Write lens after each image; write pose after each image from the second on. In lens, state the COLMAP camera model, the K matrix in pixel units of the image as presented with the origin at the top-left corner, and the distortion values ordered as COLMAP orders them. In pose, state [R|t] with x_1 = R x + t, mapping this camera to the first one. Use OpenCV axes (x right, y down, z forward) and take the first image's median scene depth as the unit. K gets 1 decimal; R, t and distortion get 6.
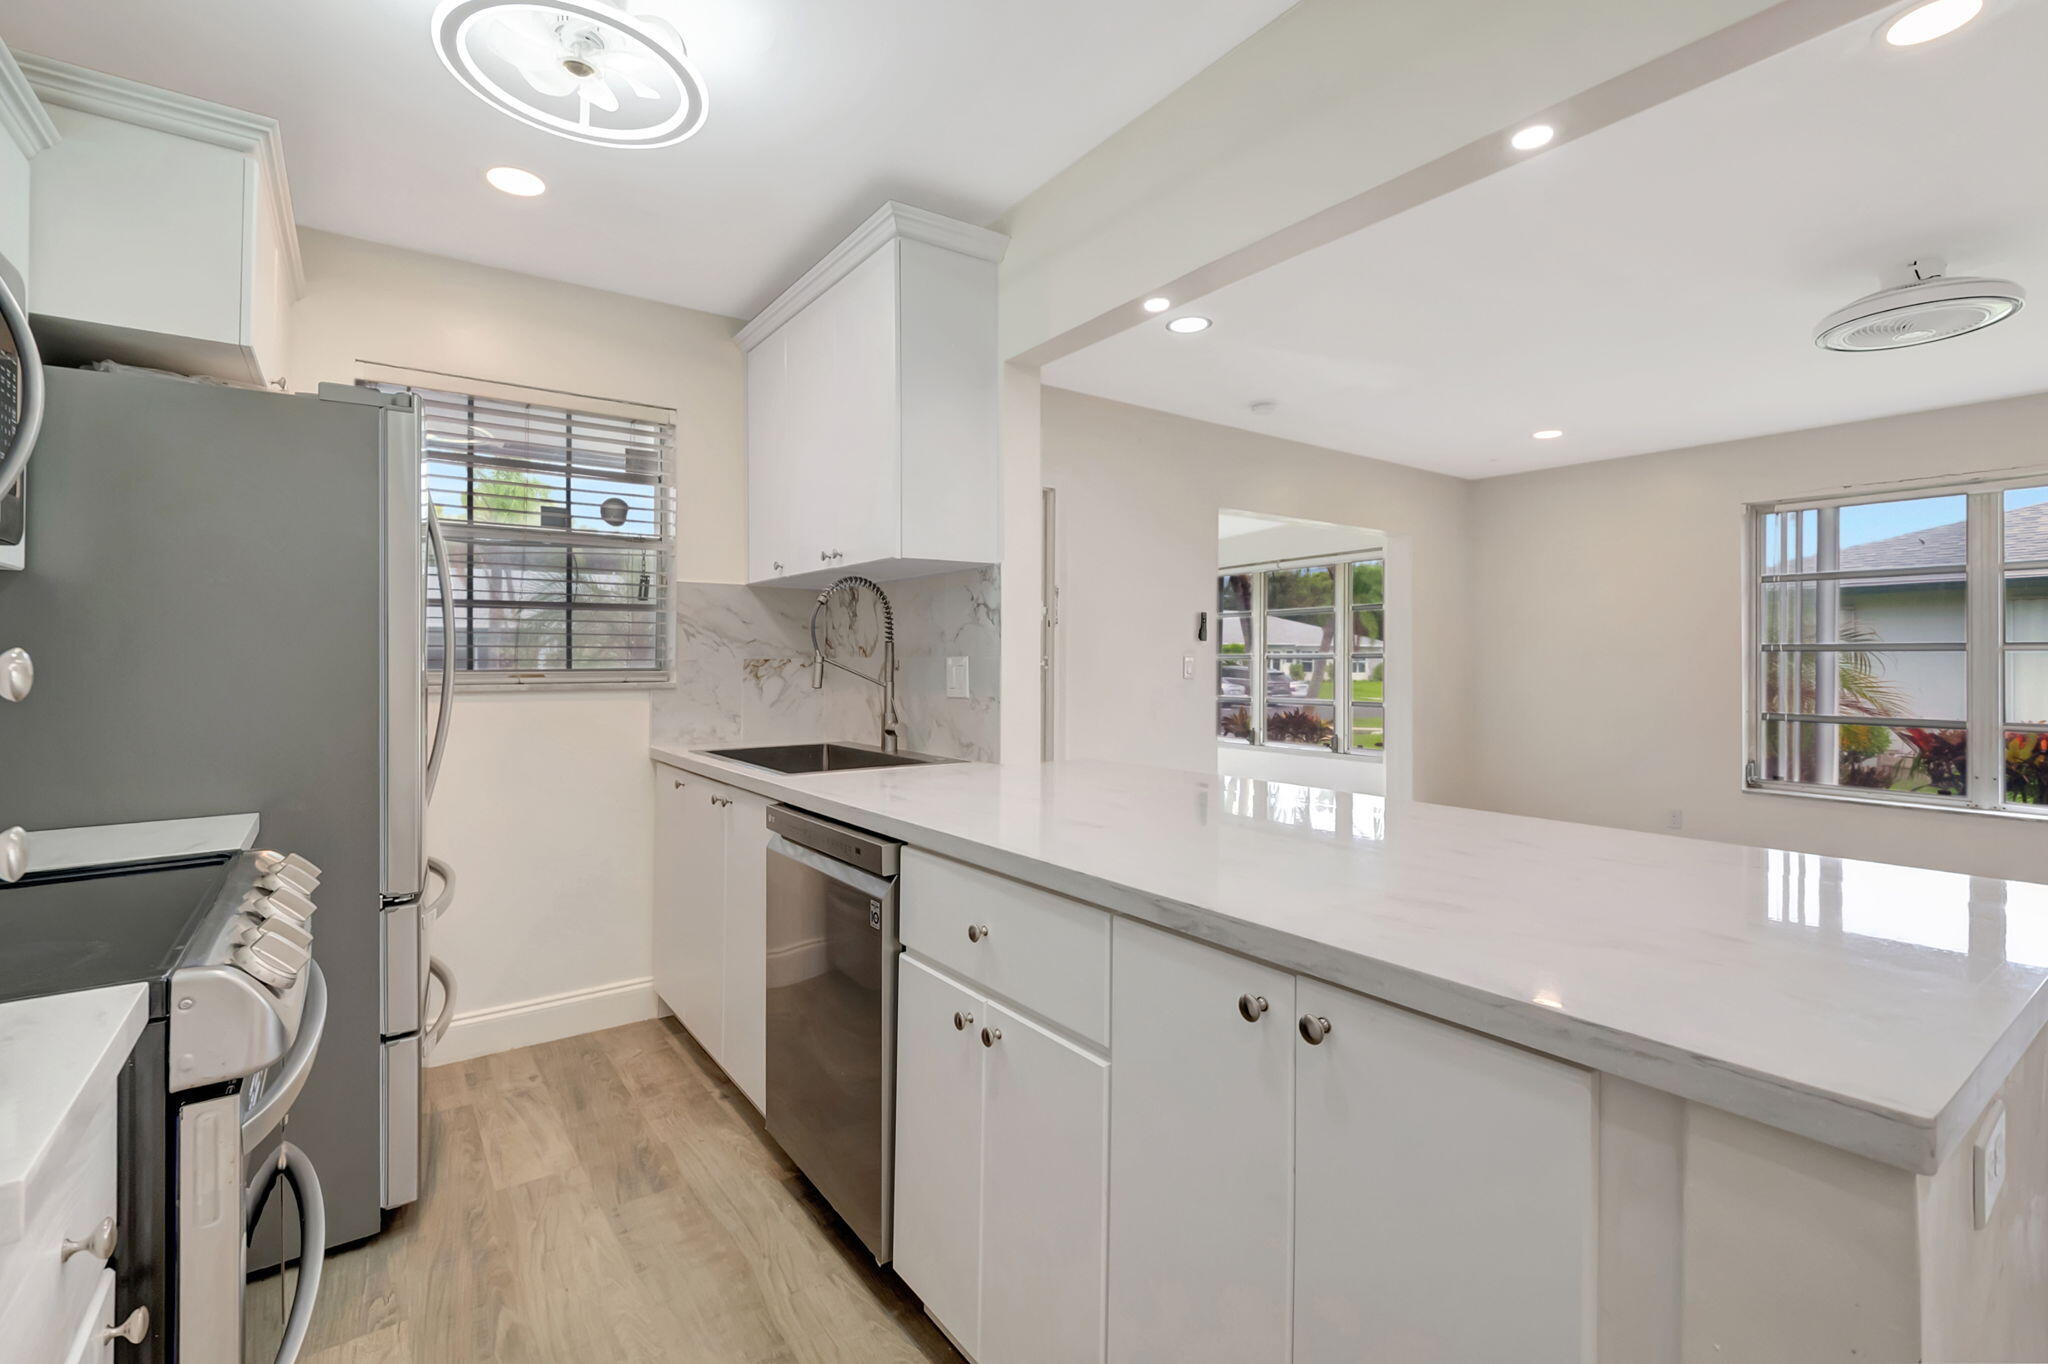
lens RADIAL K [[922.2, 0, 1020.9], [0, 922.2, 658.9], [0, 0, 1]] dist [0.028172, -0.023053]
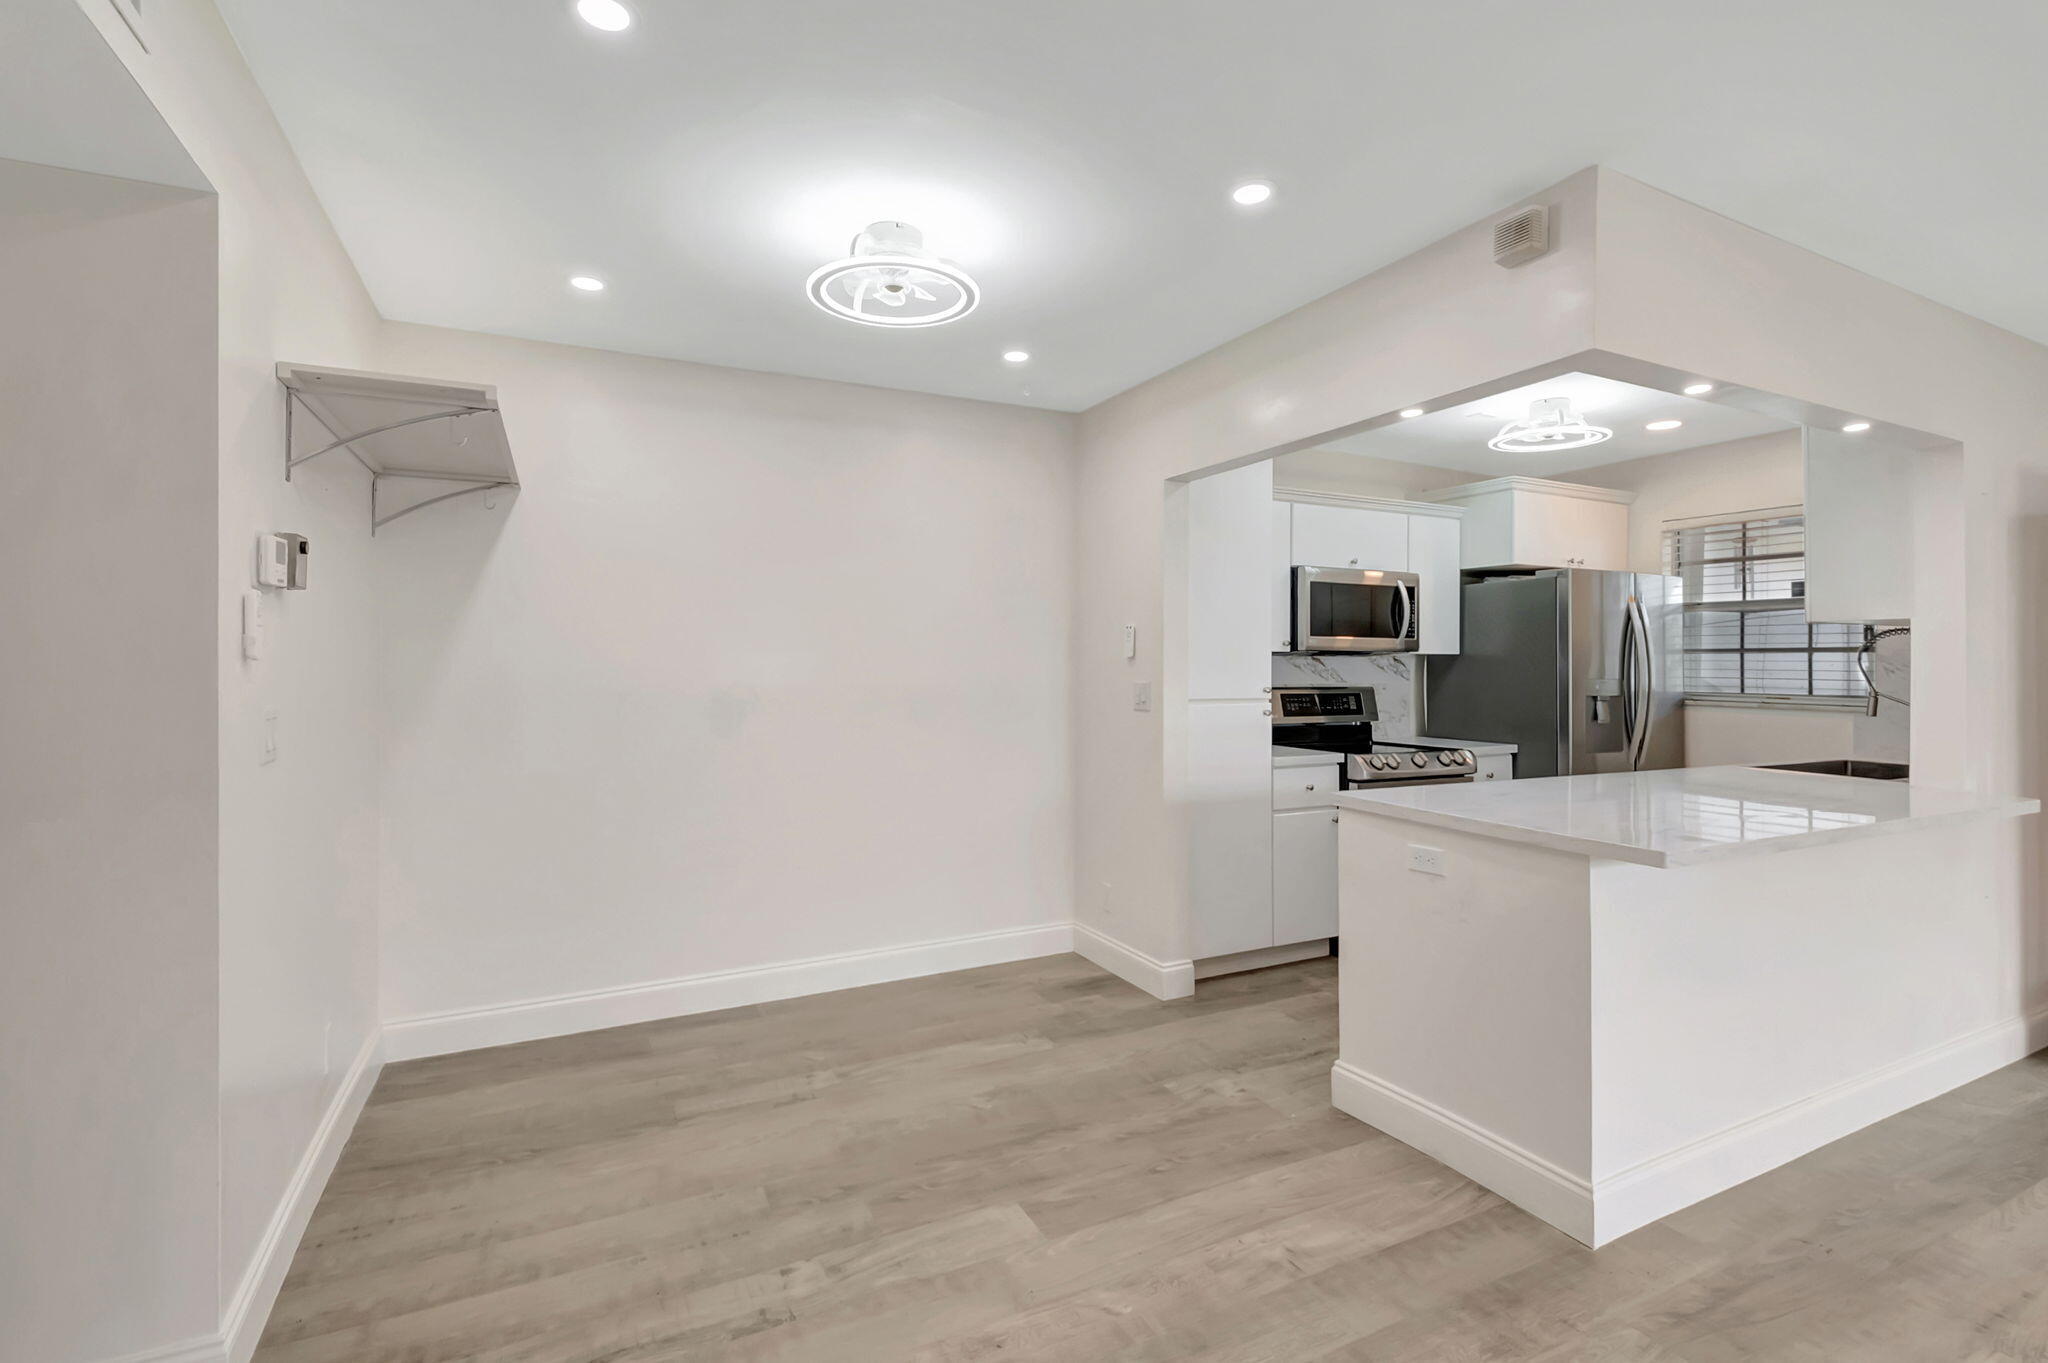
lens RADIAL K [[922.2, 0, 1020.9], [0, 922.2, 658.4], [0, 0, 1]] dist [0.028172, -0.023053]
pose [[-0.165266, -0.002630, -0.986246, 1.237418], [-0.006957, 0.999975, -0.001500, -0.038743], [0.986225, 0.006613, -0.165280, 0.052238]]
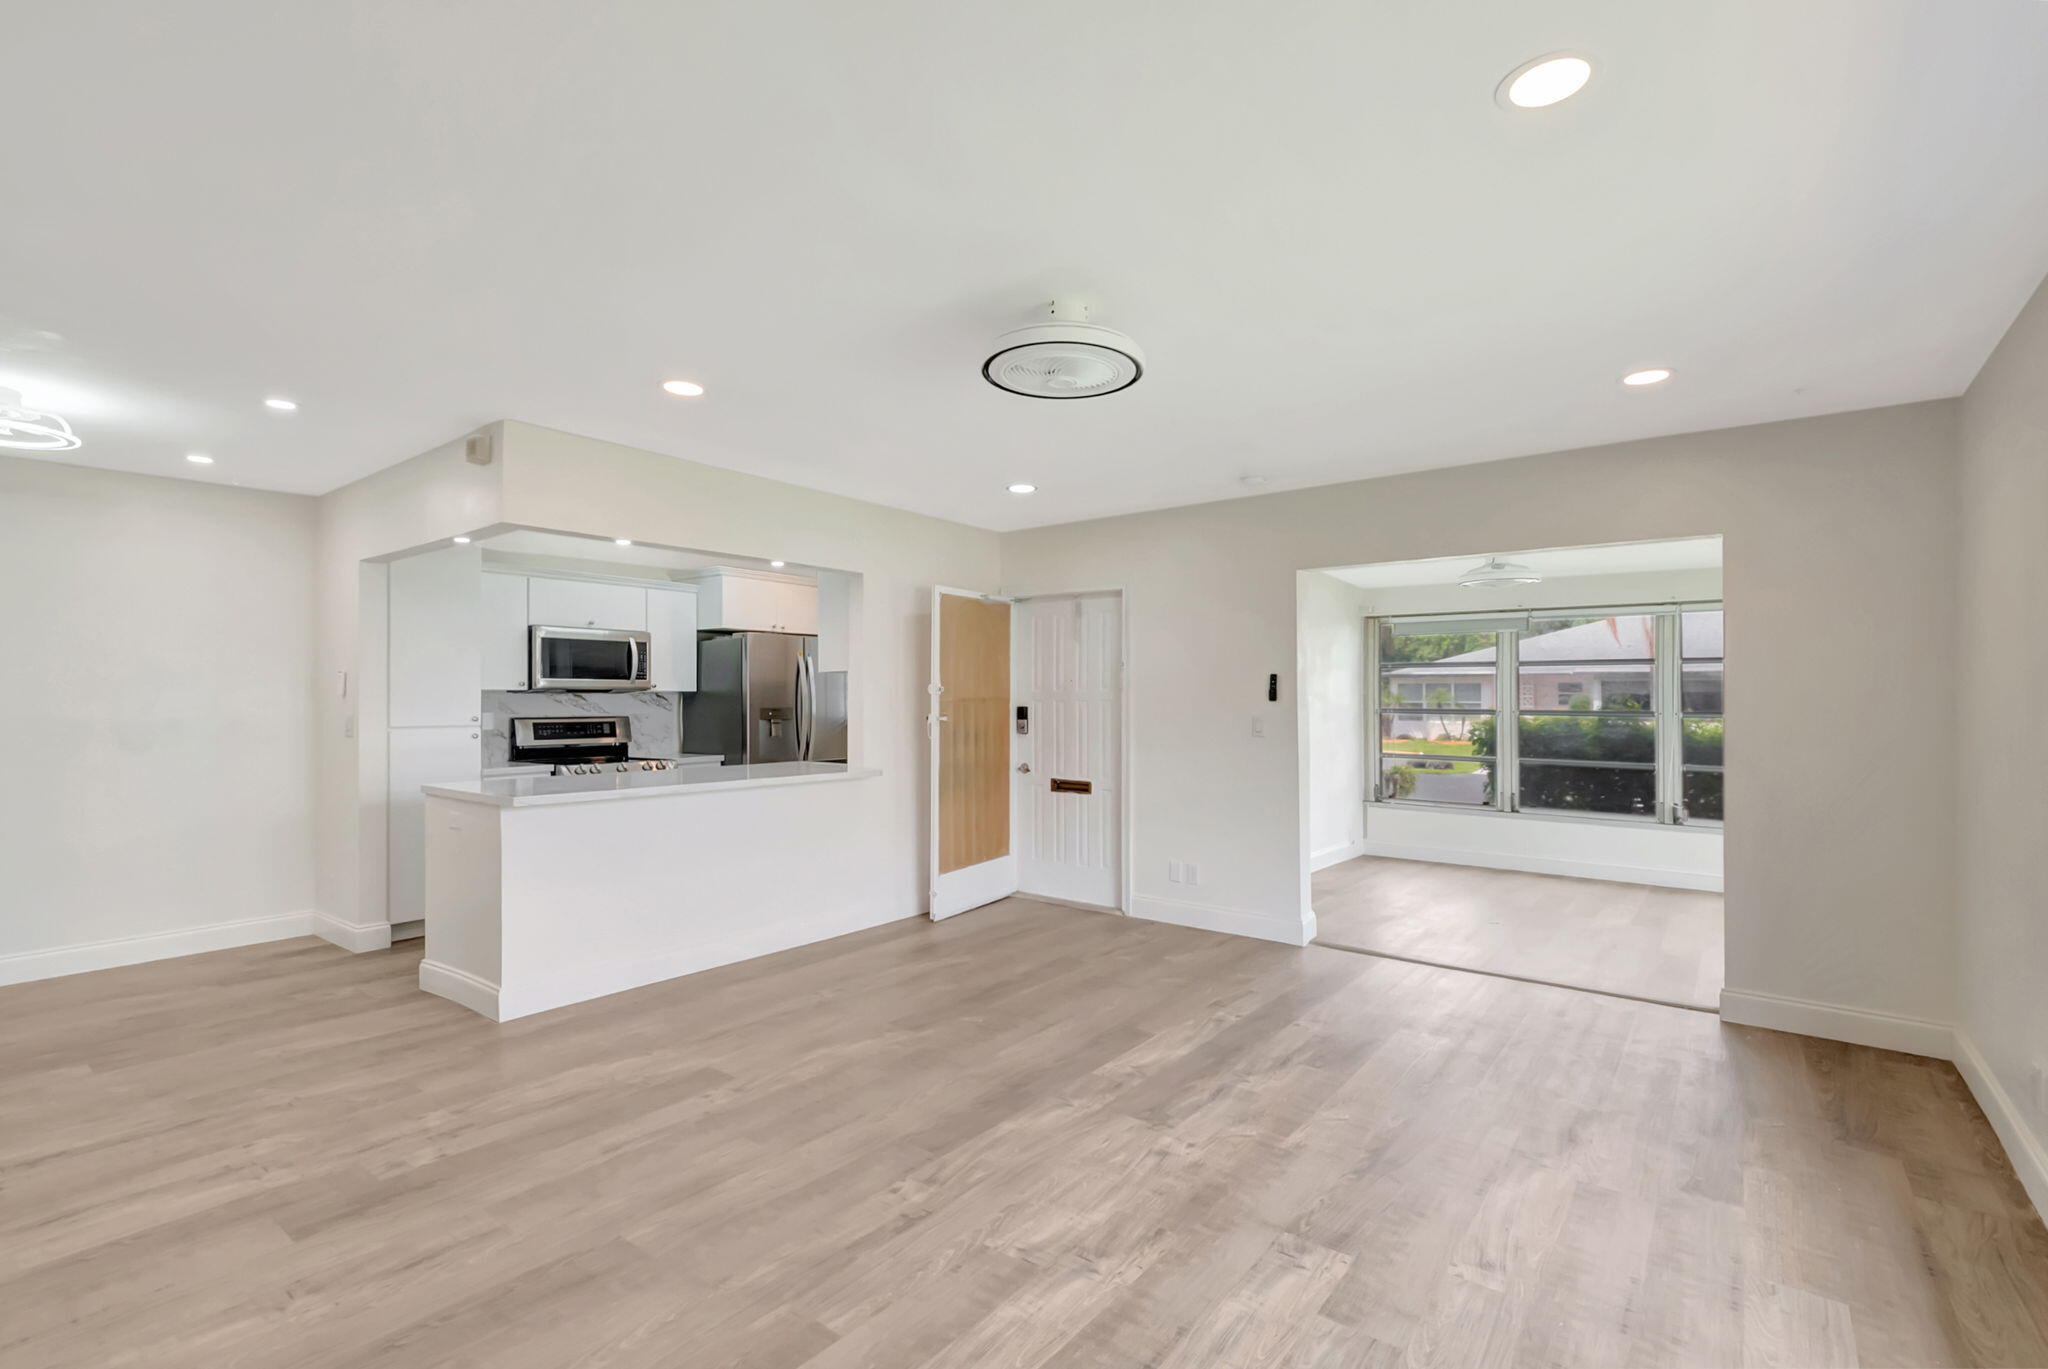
lens RADIAL K [[927.6, 0, 1039.7], [0, 927.6, 692.6], [0, 0, 1]] dist [0.030055, -0.023951]
pose [[0.279772, -0.005179, -0.960052, 1.940032], [-0.001476, 0.999982, -0.005824, -0.039176], [0.960065, 0.003046, 0.279760, 0.754495]]
